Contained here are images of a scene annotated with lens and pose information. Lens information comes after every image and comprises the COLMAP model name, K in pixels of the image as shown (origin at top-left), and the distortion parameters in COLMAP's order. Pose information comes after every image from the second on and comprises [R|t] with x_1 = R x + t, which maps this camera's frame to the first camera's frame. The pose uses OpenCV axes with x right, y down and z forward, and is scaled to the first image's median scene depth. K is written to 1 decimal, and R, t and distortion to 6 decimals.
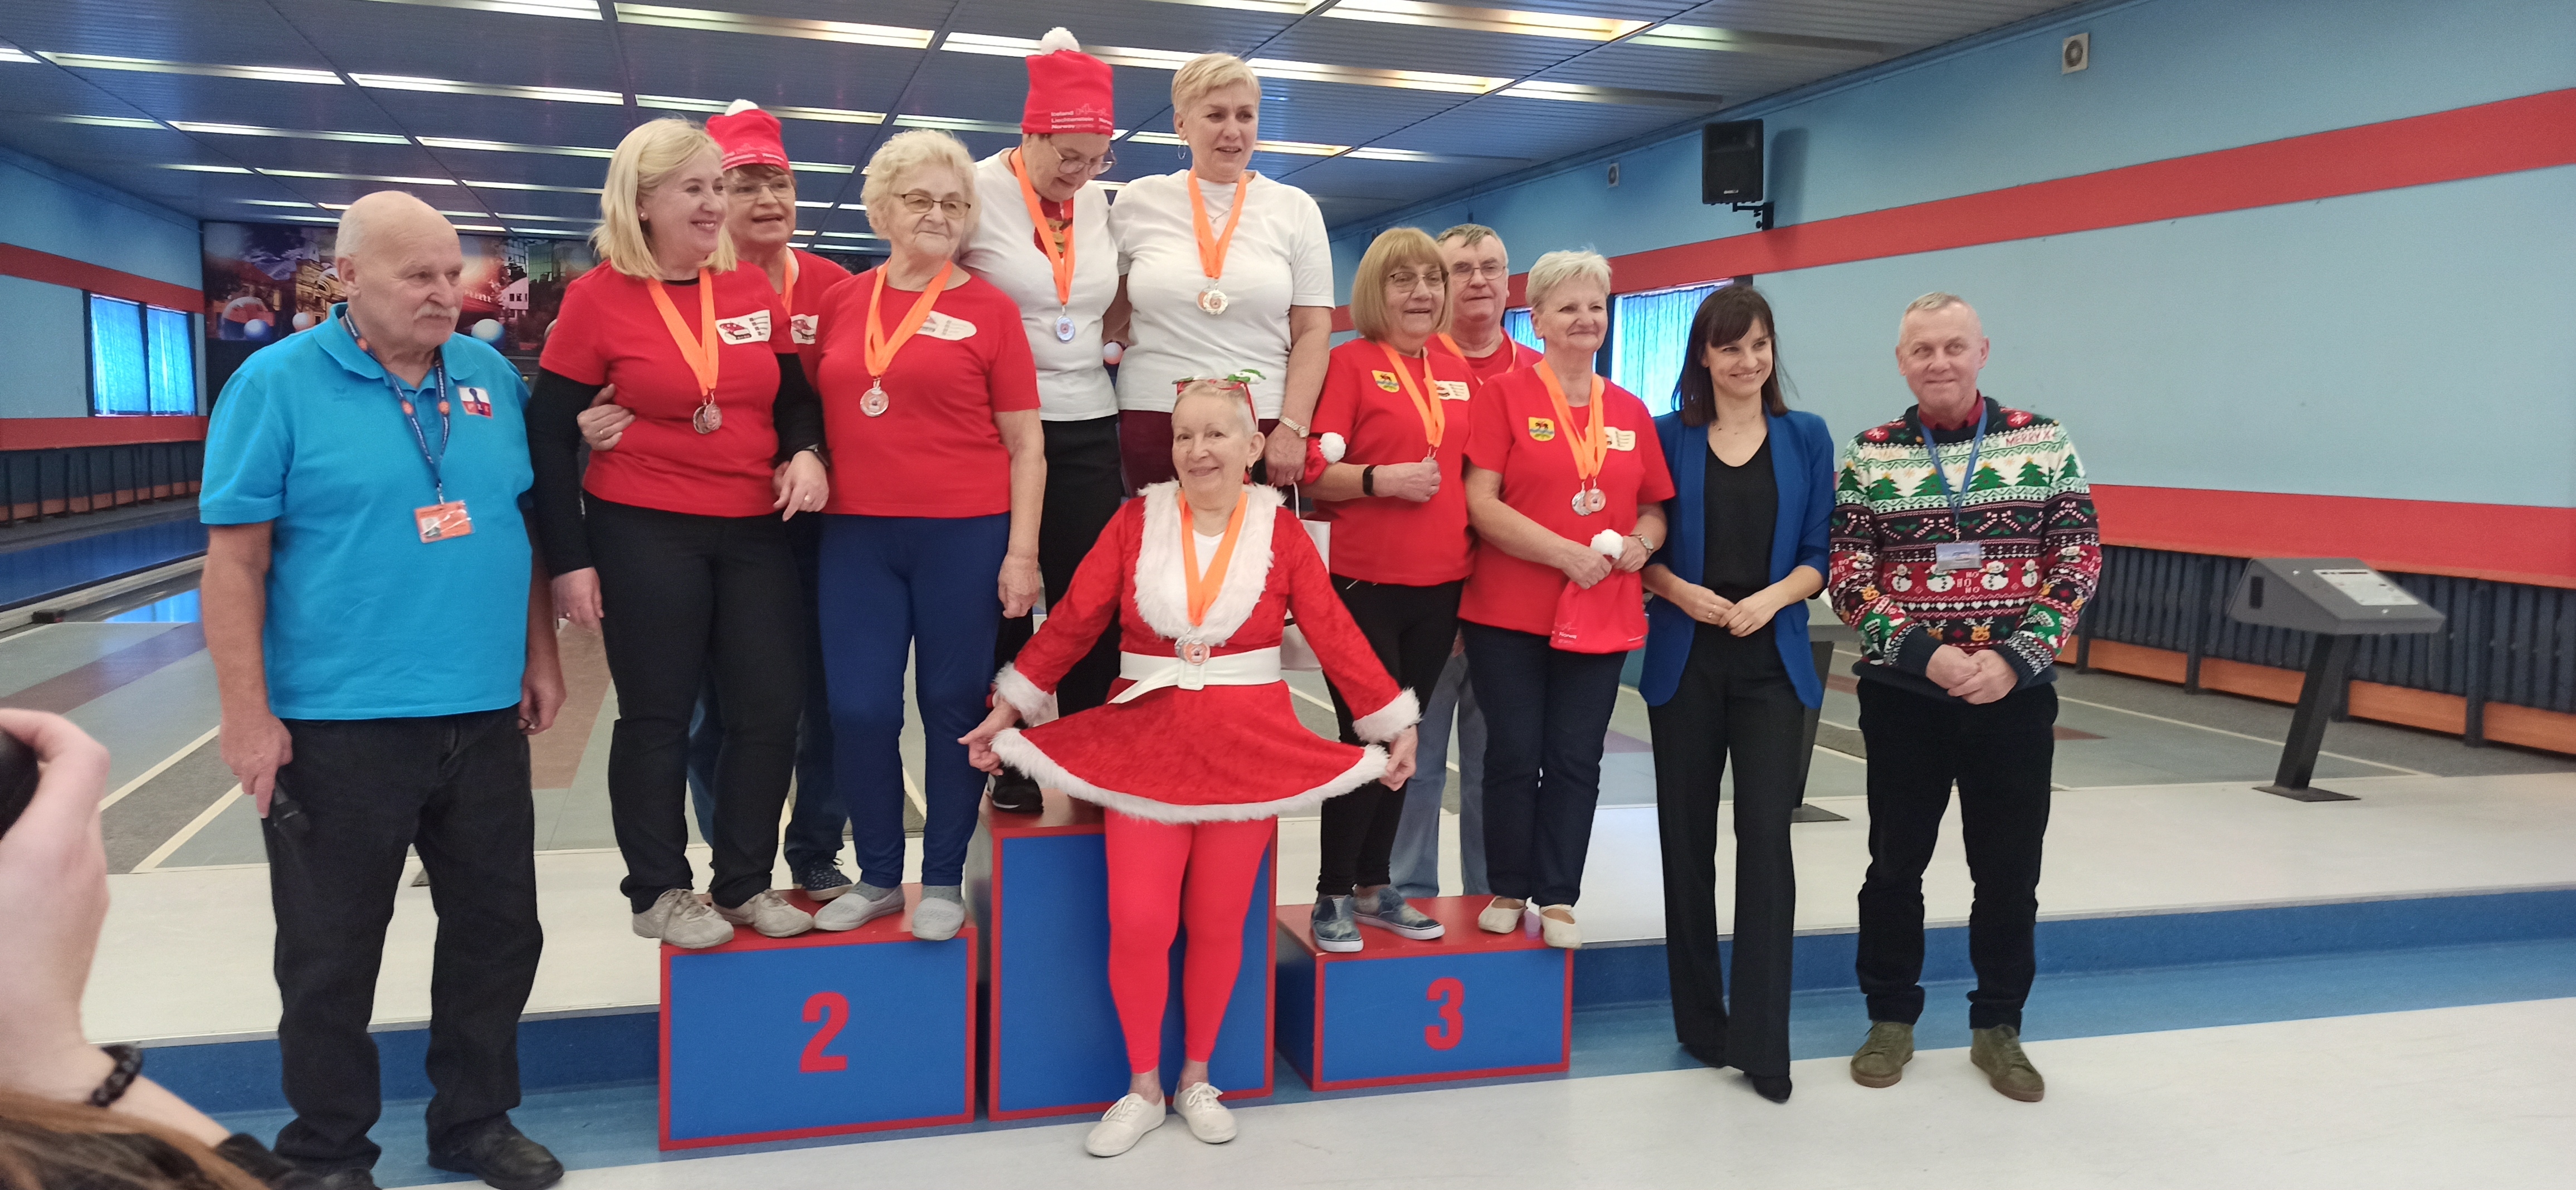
lens RADIAL K [[1874.3, 0, 1278.0], [0, 1874.3, 588.2], [0, 0, 1]] dist [0.073881, -0.078334]
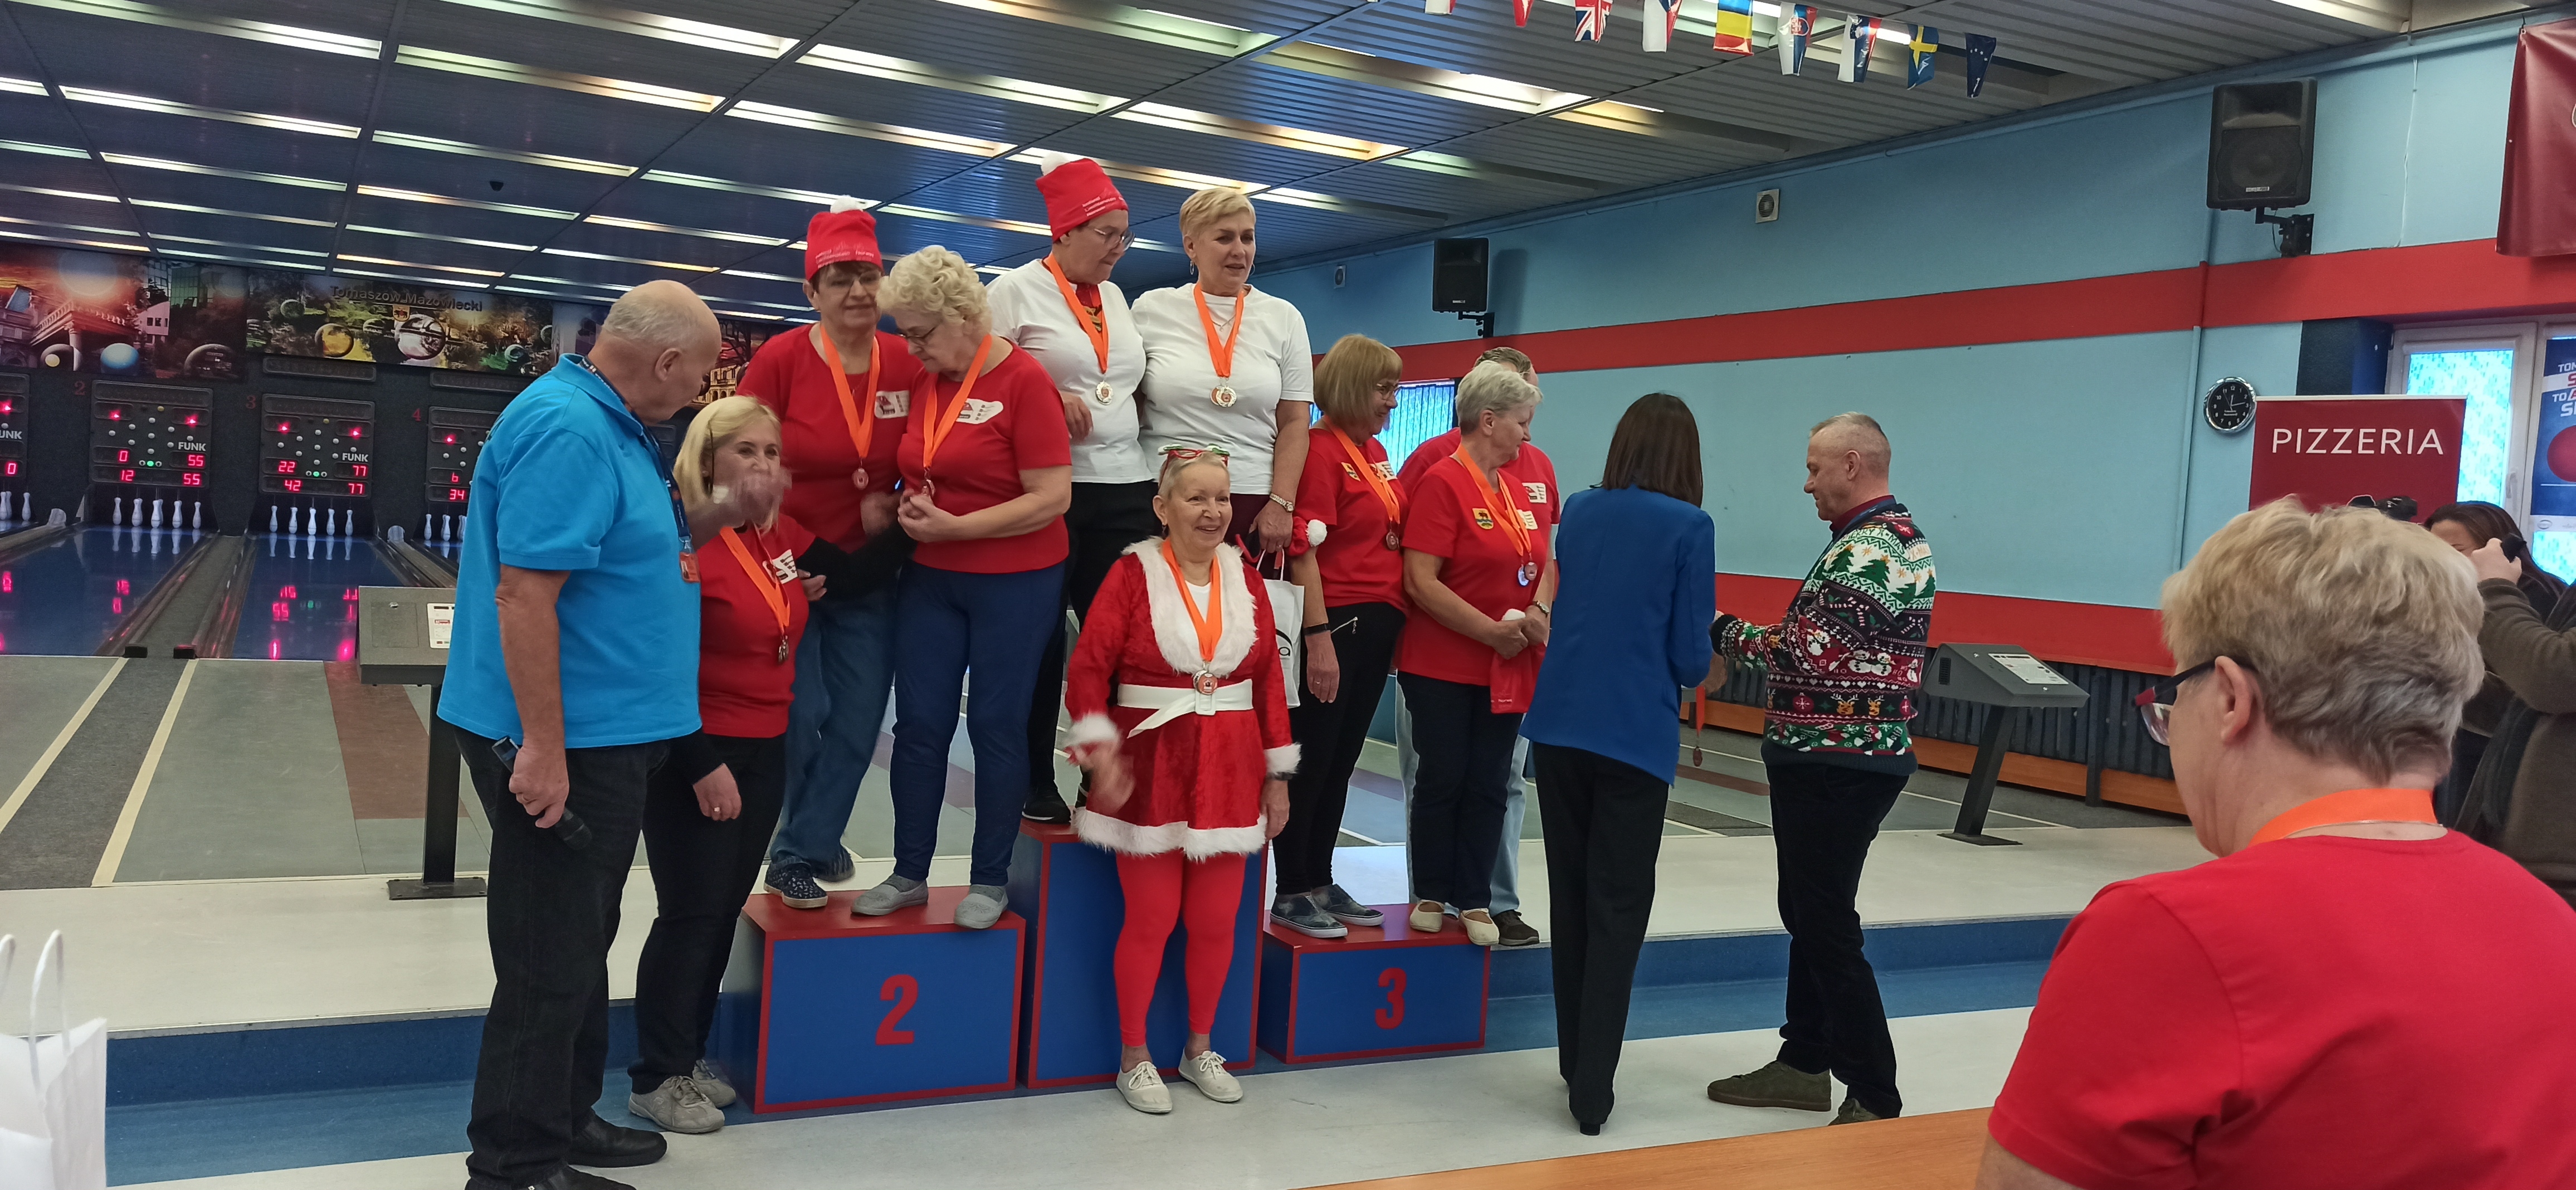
lens RADIAL K [[1874.3, 0, 1278.0], [0, 1874.3, 588.2], [0, 0, 1]] dist [0.073881, -0.078334]
pose [[0.981602, 0.033847, 0.187912, -0.133186], [-0.026445, 0.998778, -0.041761, 0.011194], [-0.189096, 0.036024, 0.981298, -0.102890]]
